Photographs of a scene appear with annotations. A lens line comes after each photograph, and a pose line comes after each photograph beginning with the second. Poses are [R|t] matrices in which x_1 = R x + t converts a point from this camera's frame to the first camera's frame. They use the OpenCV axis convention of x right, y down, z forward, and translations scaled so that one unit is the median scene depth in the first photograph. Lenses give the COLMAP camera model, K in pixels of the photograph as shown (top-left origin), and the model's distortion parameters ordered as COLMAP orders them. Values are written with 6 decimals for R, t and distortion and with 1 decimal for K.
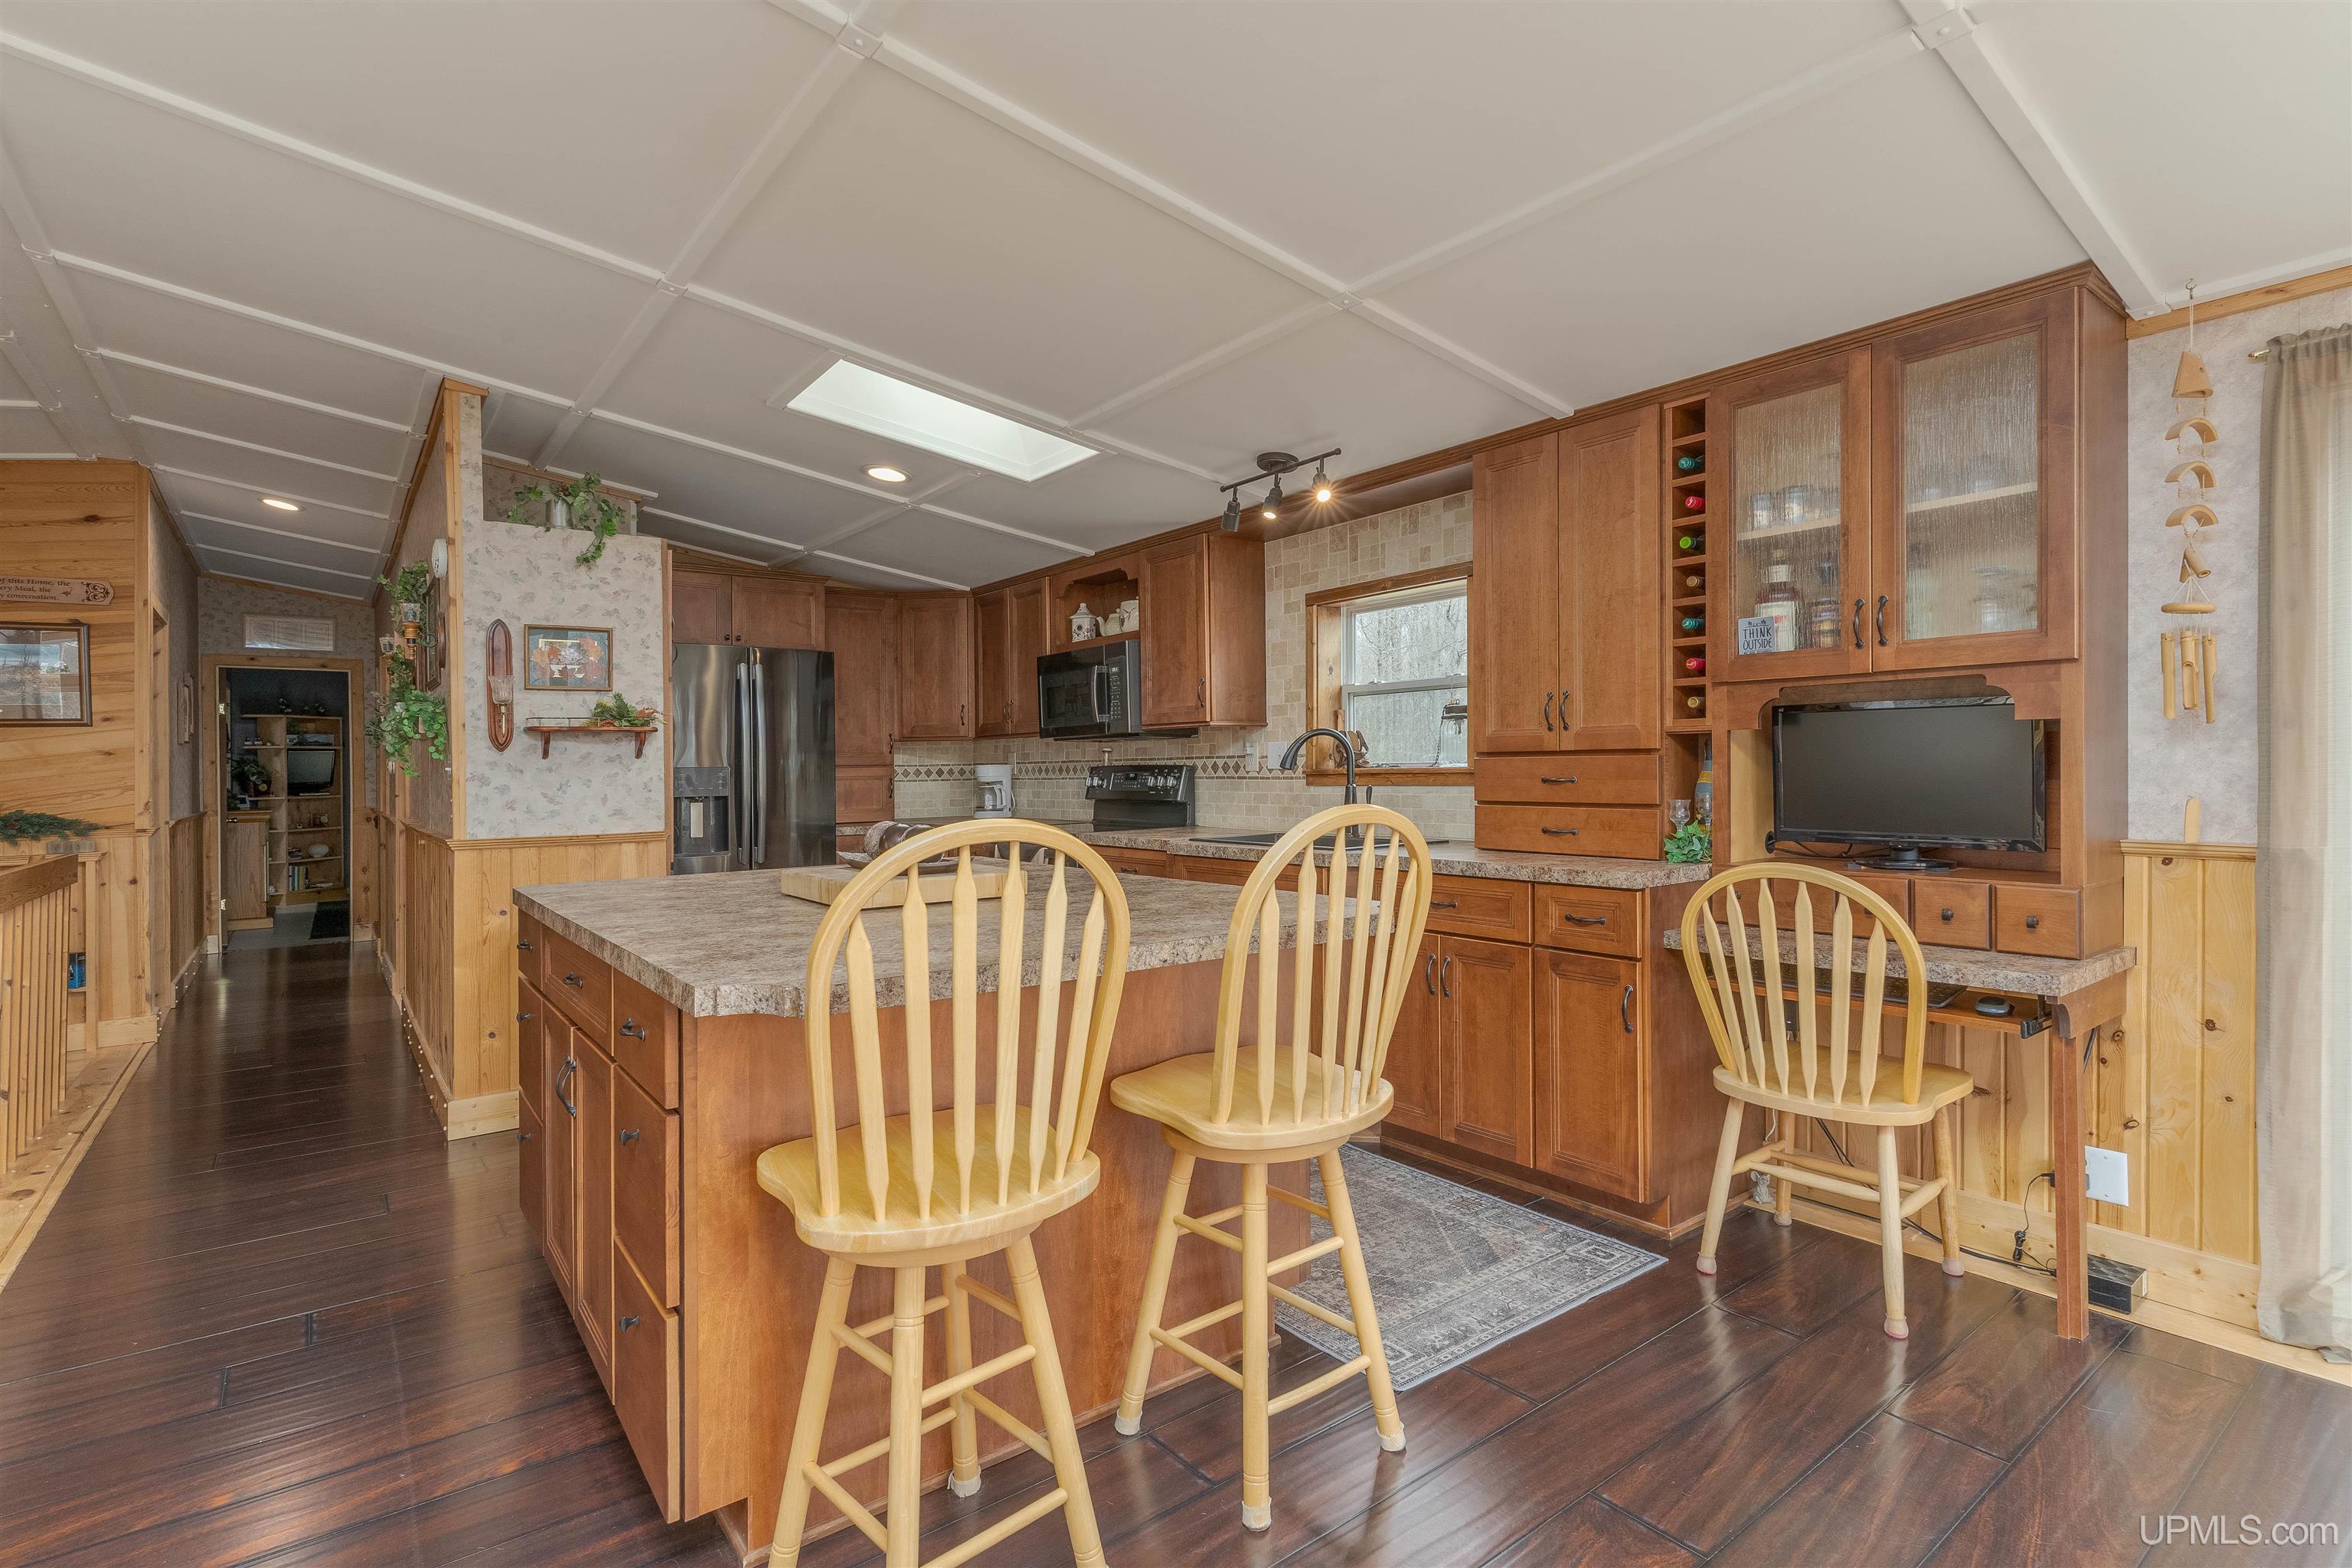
lens RADIAL K [[1124.2, 0, 1175.5], [0, 1124.2, 777.3], [0, 0, 1]] dist [0.001688, 0.000301]
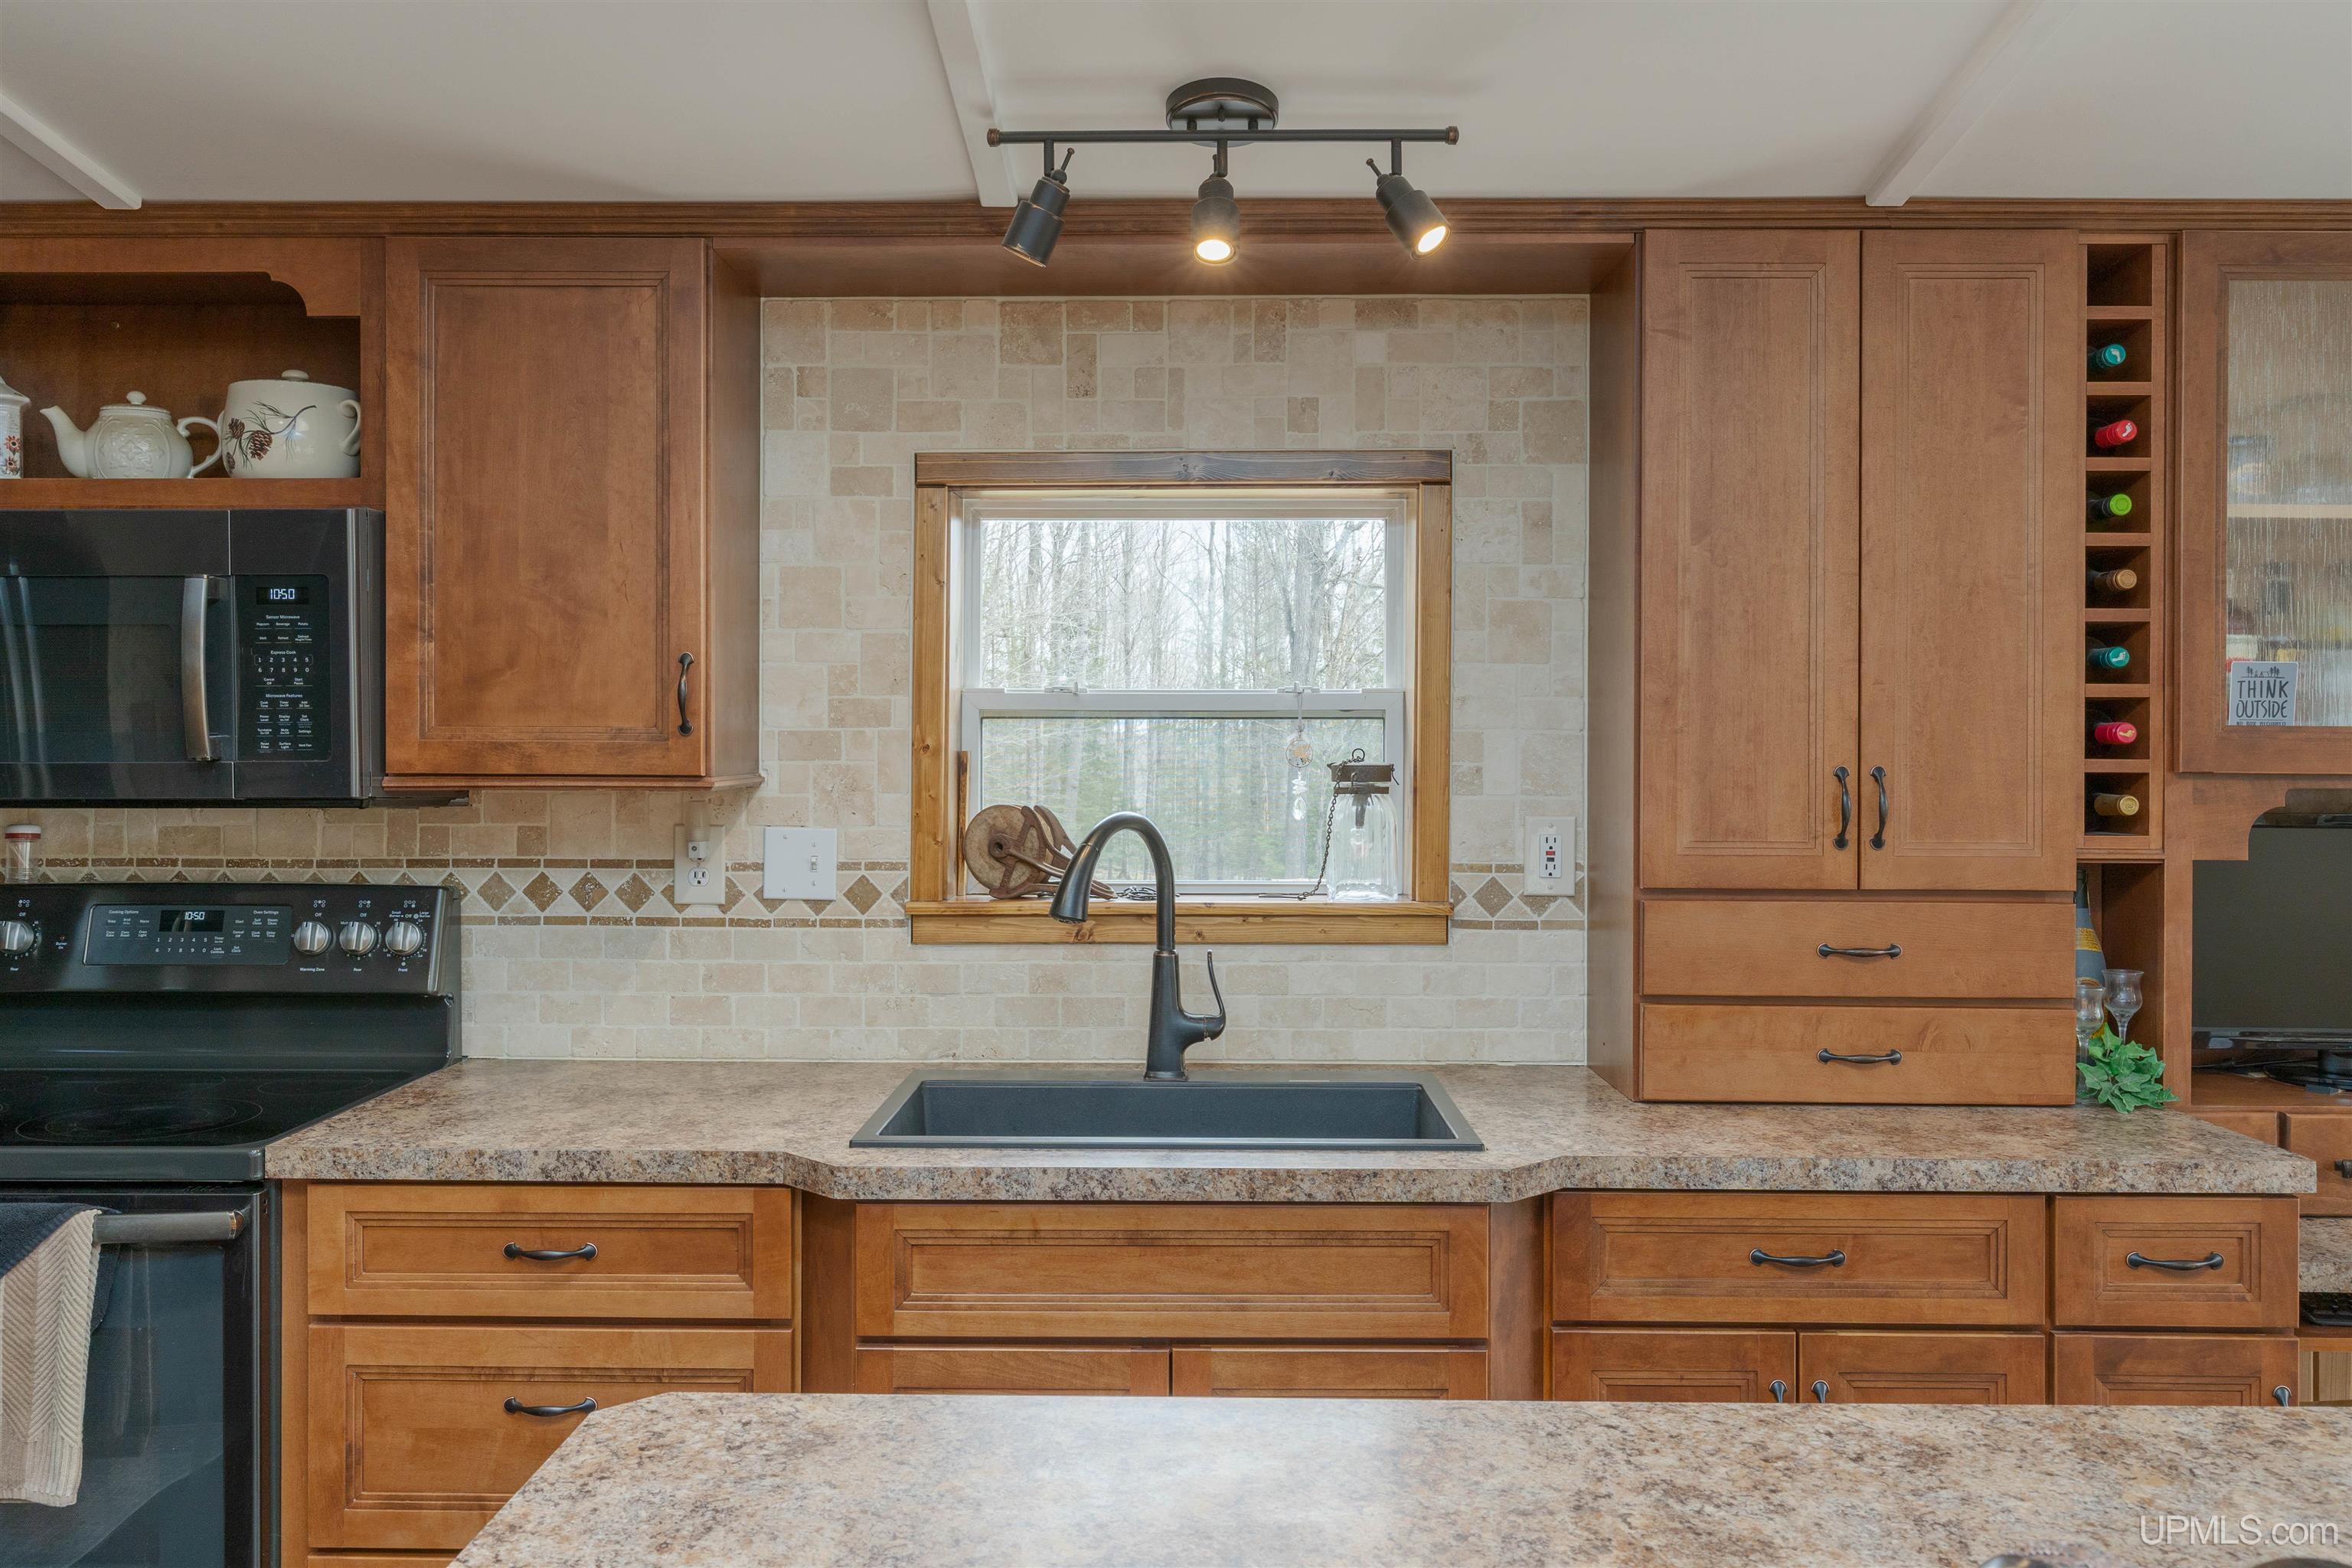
lens RADIAL K [[1827.3, 0, 1176.0], [0, 1827.3, 776.1], [0, 0, 1]] dist [0.001453, 0.006997]
pose [[0.617989, 0.009987, 0.786123, -0.373786], [-0.005995, 0.999950, -0.007990, -0.052745], [-0.786164, 0.000225, 0.618018, 0.609317]]
